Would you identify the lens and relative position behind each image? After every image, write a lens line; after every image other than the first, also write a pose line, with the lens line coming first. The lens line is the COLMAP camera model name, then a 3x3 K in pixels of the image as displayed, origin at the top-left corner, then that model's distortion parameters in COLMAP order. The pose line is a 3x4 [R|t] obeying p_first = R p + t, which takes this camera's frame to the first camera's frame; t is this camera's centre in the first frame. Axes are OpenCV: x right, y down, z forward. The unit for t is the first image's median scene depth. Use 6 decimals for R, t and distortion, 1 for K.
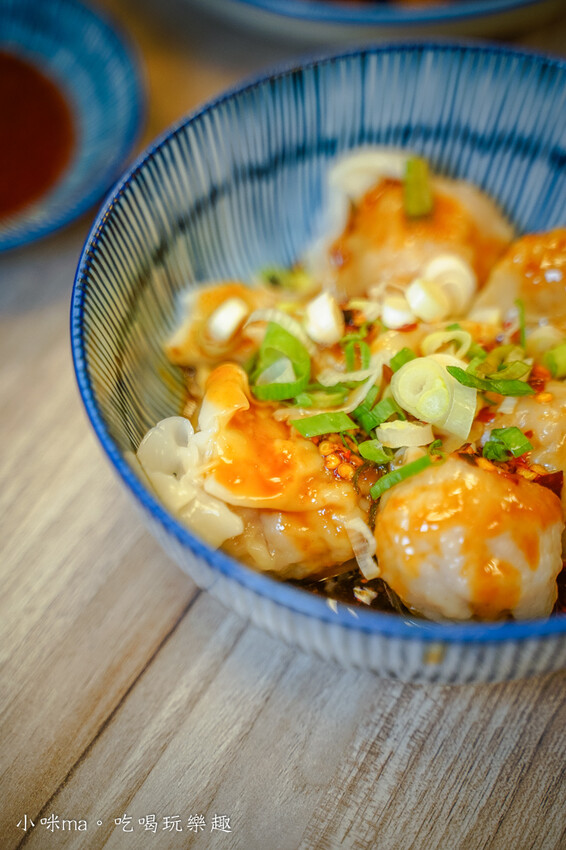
lens RADIAL K [[1711.8, 0, 283.2], [0, 1711.8, 422.5], [0, 0, 1]] dist [0.423981, 0.000000]
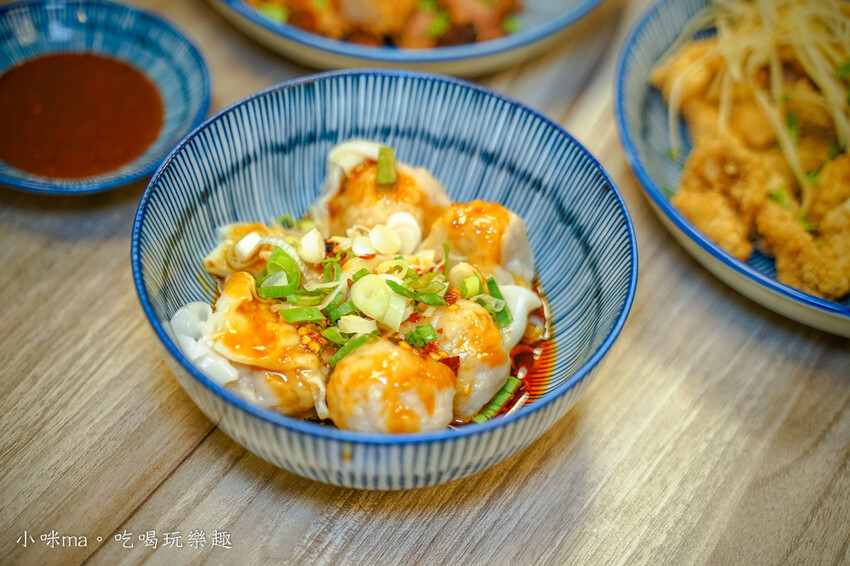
lens RADIAL K [[1711.8, 0, 424.3], [0, 1711.8, 286.0], [0, 0, 1]] dist [0.423981, 0.000000]
pose [[0.997587, 0.068566, -0.010921, 0.139977], [-0.069335, 0.992030, -0.105208, 0.122337], [0.003620, 0.105711, 0.994390, -0.460231]]
